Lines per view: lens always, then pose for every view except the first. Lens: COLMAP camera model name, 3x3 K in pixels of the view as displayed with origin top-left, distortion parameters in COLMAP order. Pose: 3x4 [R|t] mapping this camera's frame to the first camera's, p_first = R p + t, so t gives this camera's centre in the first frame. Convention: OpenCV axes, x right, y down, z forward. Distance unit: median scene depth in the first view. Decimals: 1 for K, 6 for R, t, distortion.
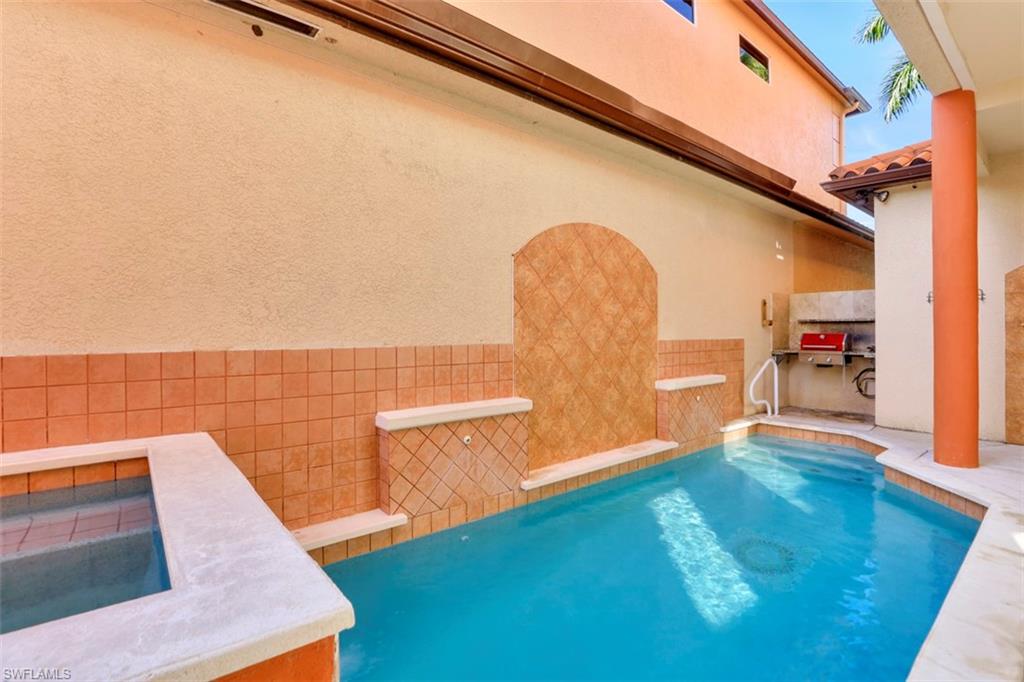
lens RADIAL K [[470.8, 0, 513.9], [0, 470.8, 336.2], [0, 0, 1]] dist [-0.028186, -0.000611]
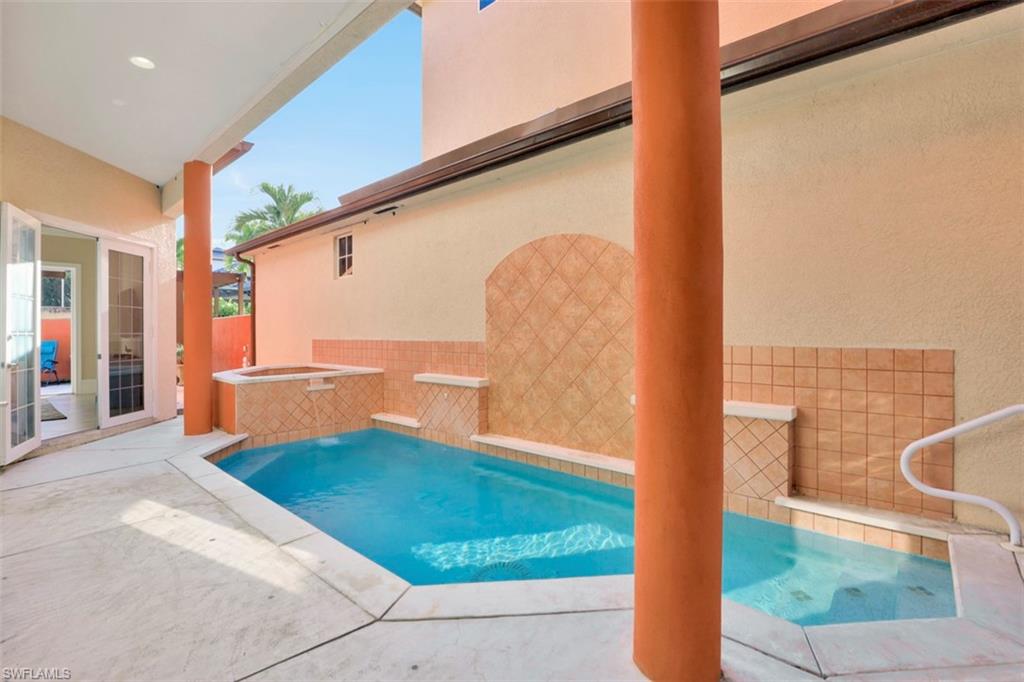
lens RADIAL K [[470.8, 0, 509.5], [0, 470.8, 336.7], [0, 0, 1]] dist [-0.028186, -0.000611]
pose [[0.153198, 0.016543, -0.988057, 1.272874], [-0.001717, 0.999863, 0.016474, -0.020336], [0.988194, -0.000827, 0.153205, 0.751048]]
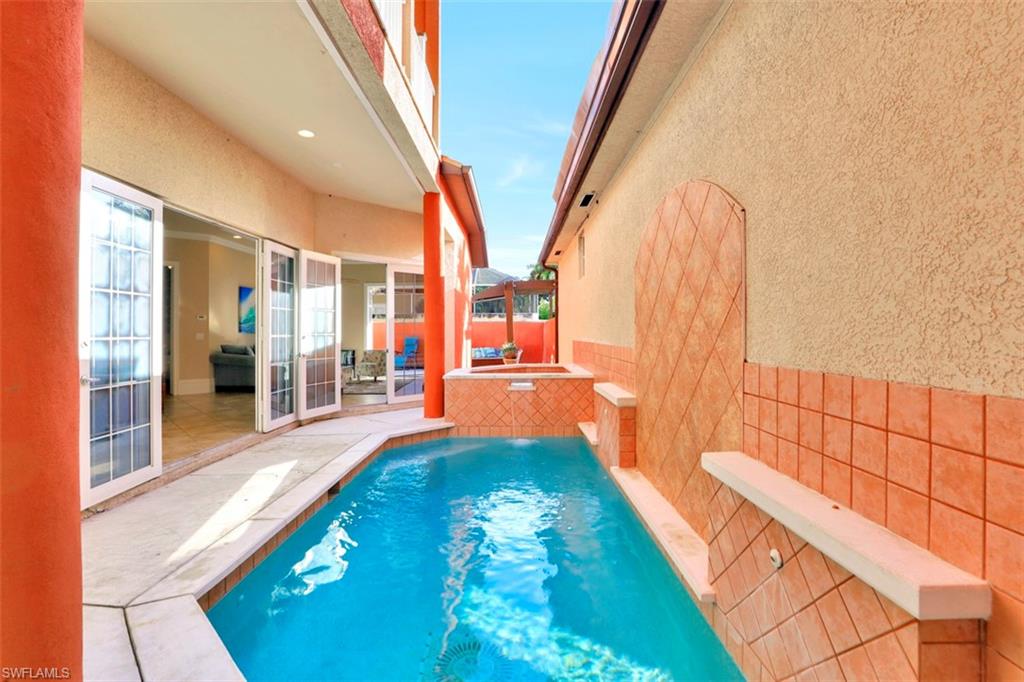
lens RADIAL K [[470.8, 0, 511.0], [0, 470.8, 333.3], [0, 0, 1]] dist [-0.028186, -0.000611]
pose [[-0.637133, 0.009171, -0.770699, 0.916749], [0.001693, 0.999943, 0.010499, -0.026904], [0.770752, 0.005384, -0.637113, 1.306973]]
